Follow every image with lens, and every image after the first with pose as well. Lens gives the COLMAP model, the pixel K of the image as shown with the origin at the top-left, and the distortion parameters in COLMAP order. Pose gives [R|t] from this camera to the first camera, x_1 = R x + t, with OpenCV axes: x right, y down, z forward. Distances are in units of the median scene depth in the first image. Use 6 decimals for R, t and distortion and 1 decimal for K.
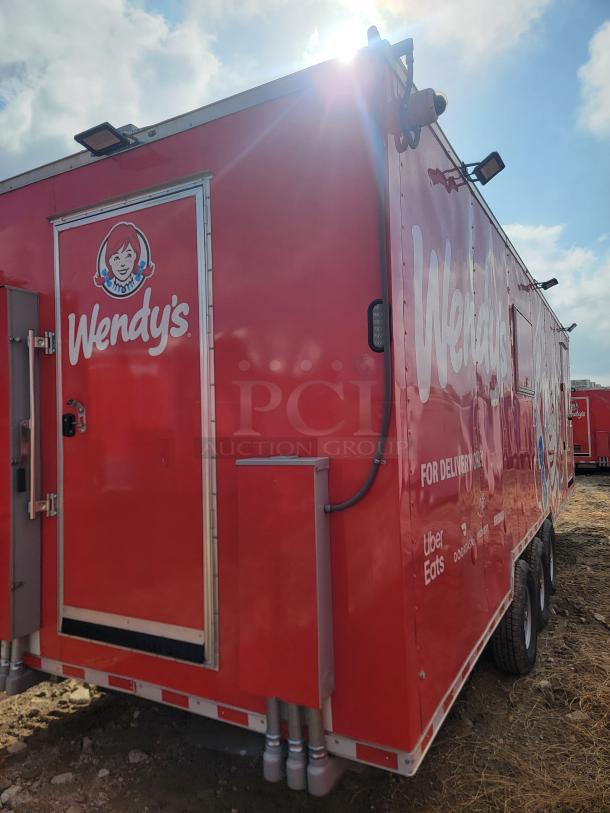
lens RADIAL K [[570.3, 0, 310.6], [0, 570.3, 407.1], [0, 0, 1]] dist [0.077487, -0.066533]
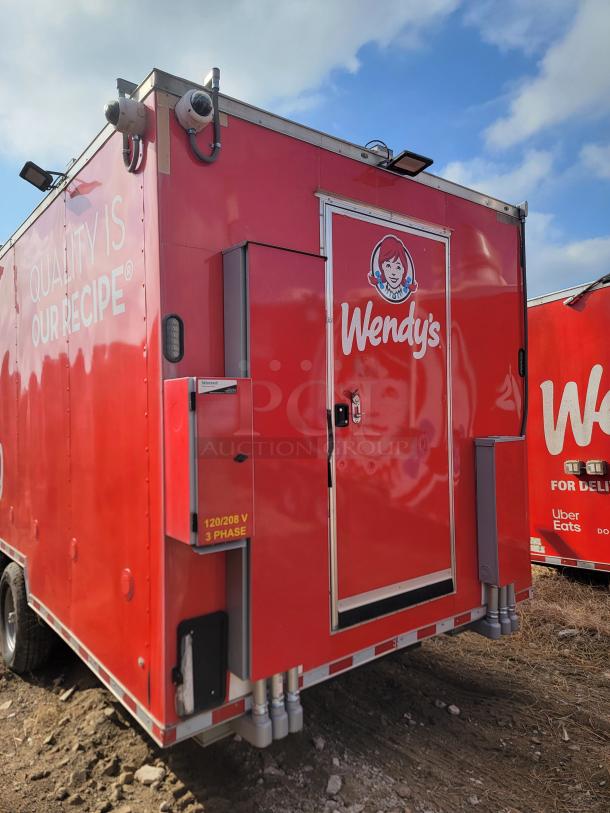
lens RADIAL K [[570.3, 0, 310.6], [0, 570.3, 407.1], [0, 0, 1]] dist [0.077487, -0.066533]
pose [[0.374248, 0.025855, 0.926968, -1.433010], [-0.022558, 0.999569, -0.018772, 0.039270], [-0.927054, -0.013885, 0.374670, 0.733081]]
